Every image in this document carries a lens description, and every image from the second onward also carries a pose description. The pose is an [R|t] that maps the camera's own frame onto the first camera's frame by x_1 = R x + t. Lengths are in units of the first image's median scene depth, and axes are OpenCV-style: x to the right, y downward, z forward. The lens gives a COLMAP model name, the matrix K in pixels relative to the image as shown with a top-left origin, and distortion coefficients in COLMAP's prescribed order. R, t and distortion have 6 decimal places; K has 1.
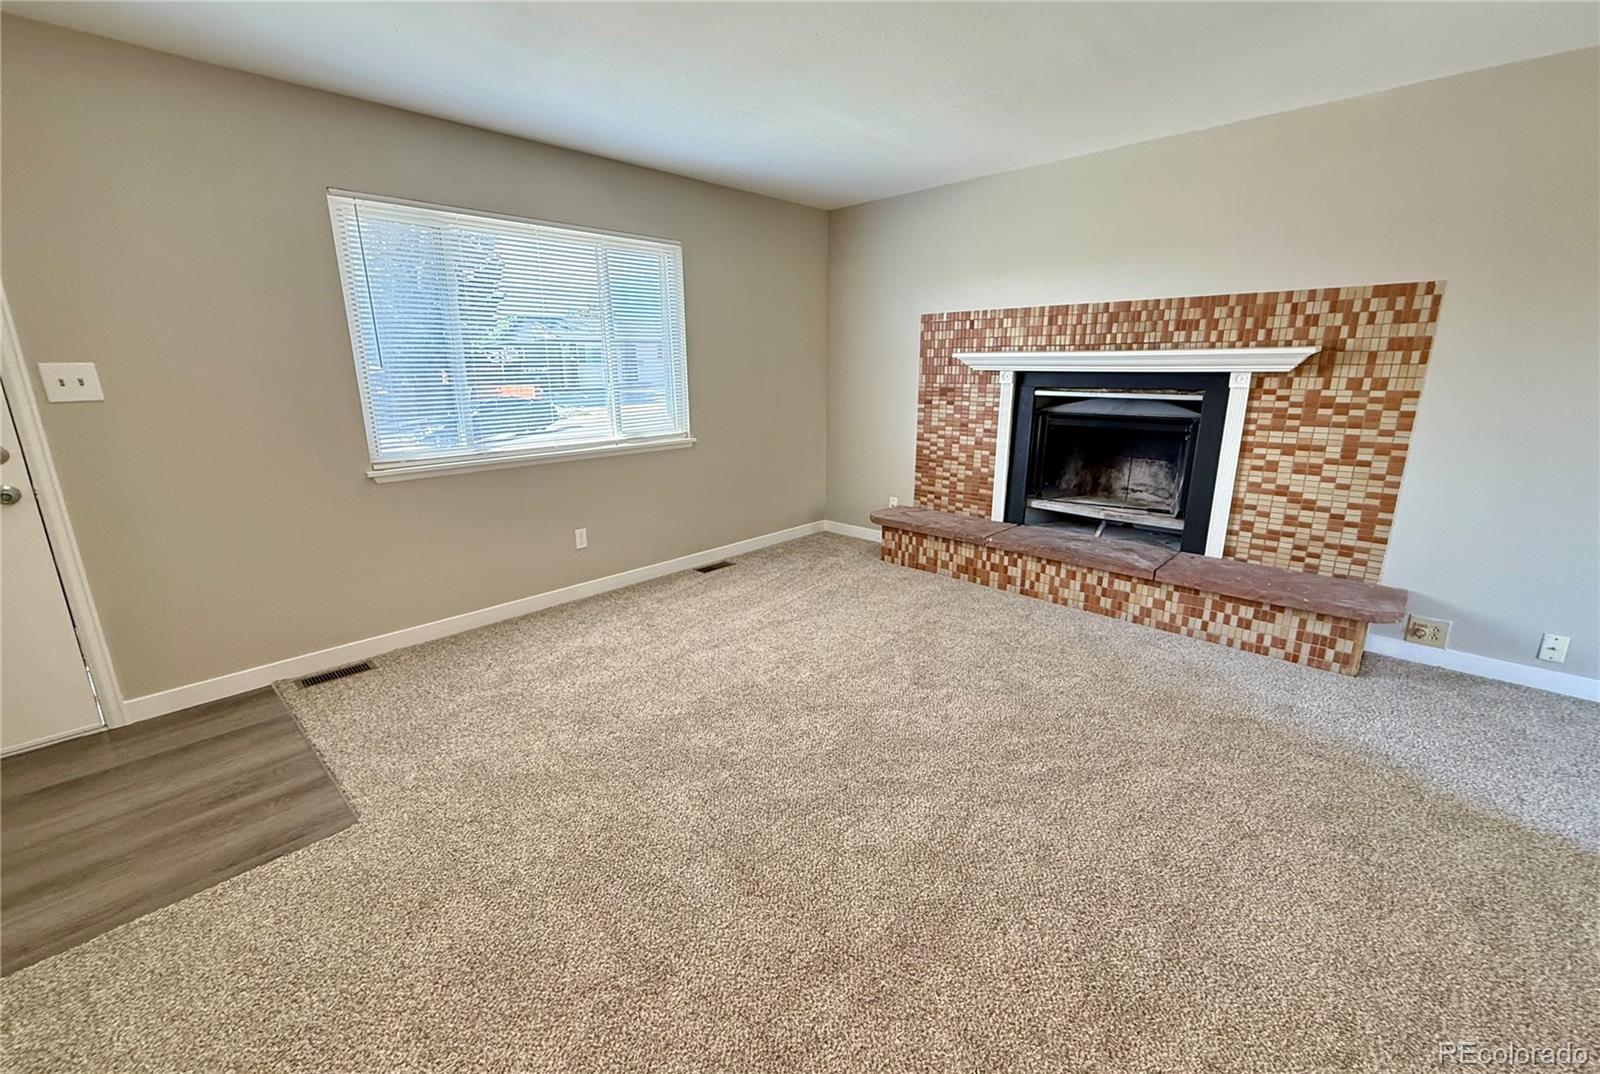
lens RADIAL K [[649.1, 0, 802.1], [0, 649.1, 533.2], [0, 0, 1]] dist [0.000035, -0.000273]
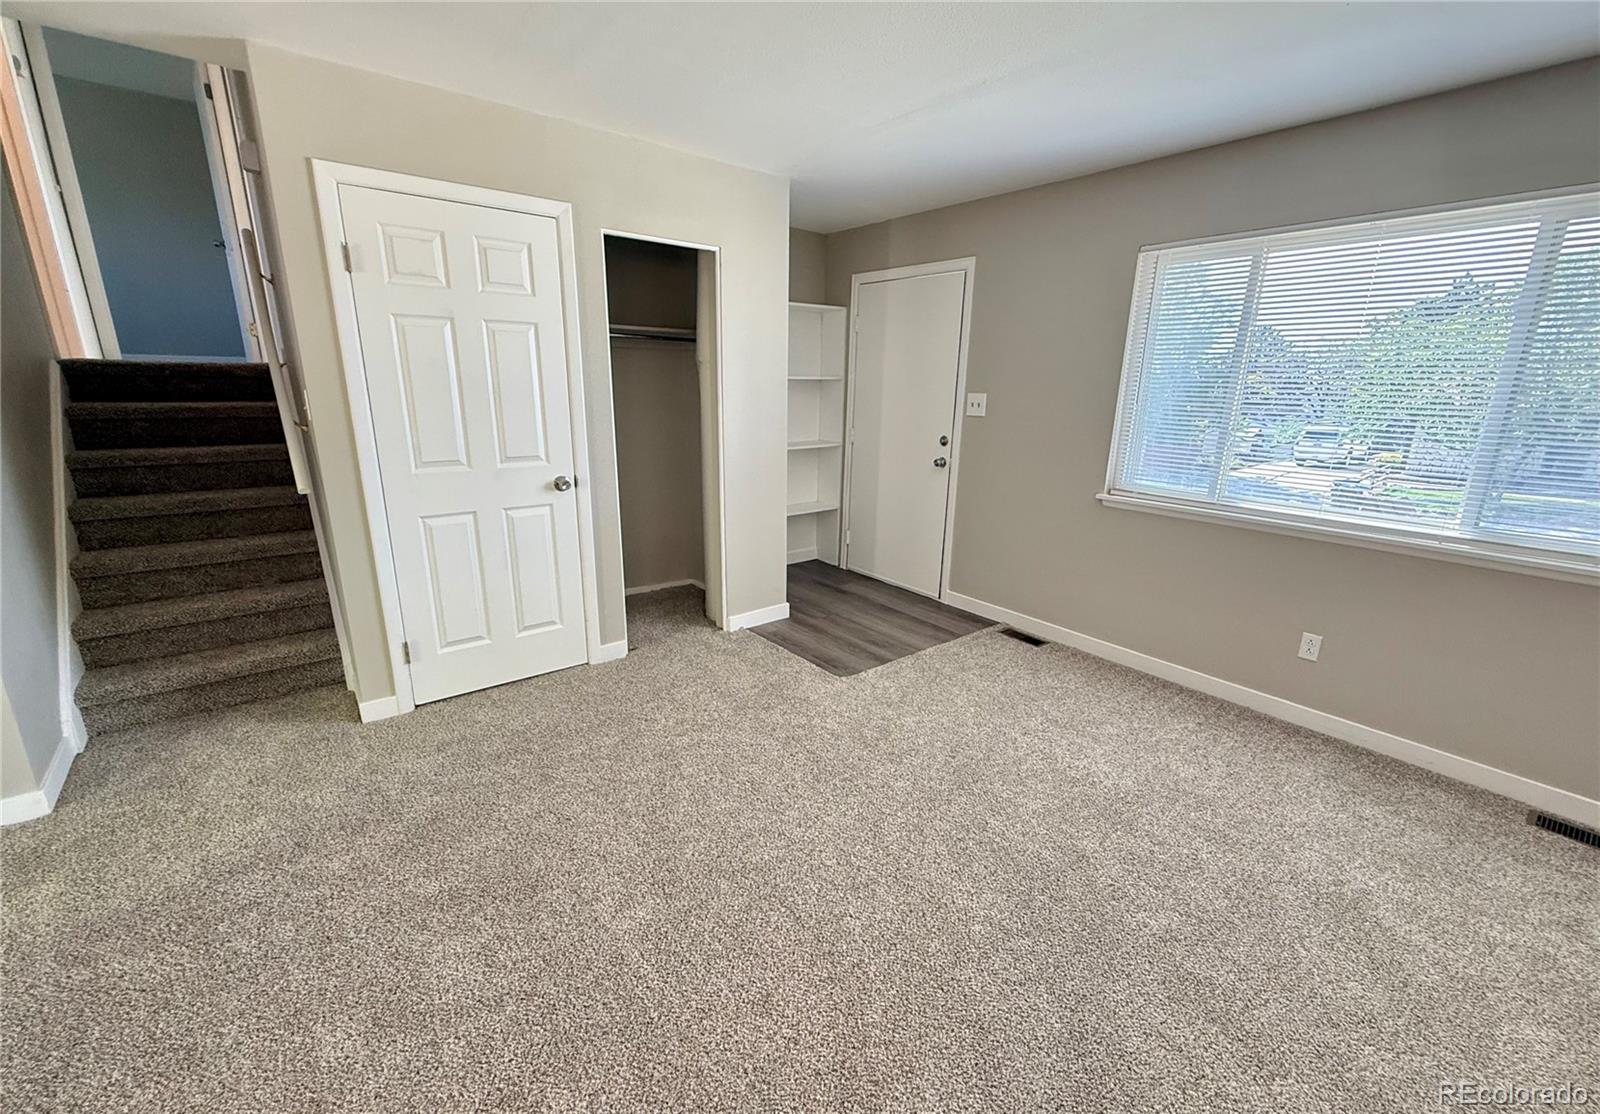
lens RADIAL K [[650.7, 0, 800.2], [0, 650.7, 559.7], [0, 0, 1]] dist [-0.000522, 0.000119]
pose [[-0.138454, 0.265779, -0.954040, 0.495299], [-0.269362, 0.916897, 0.294523, -0.170545], [0.953034, 0.297760, -0.055357, 0.551694]]
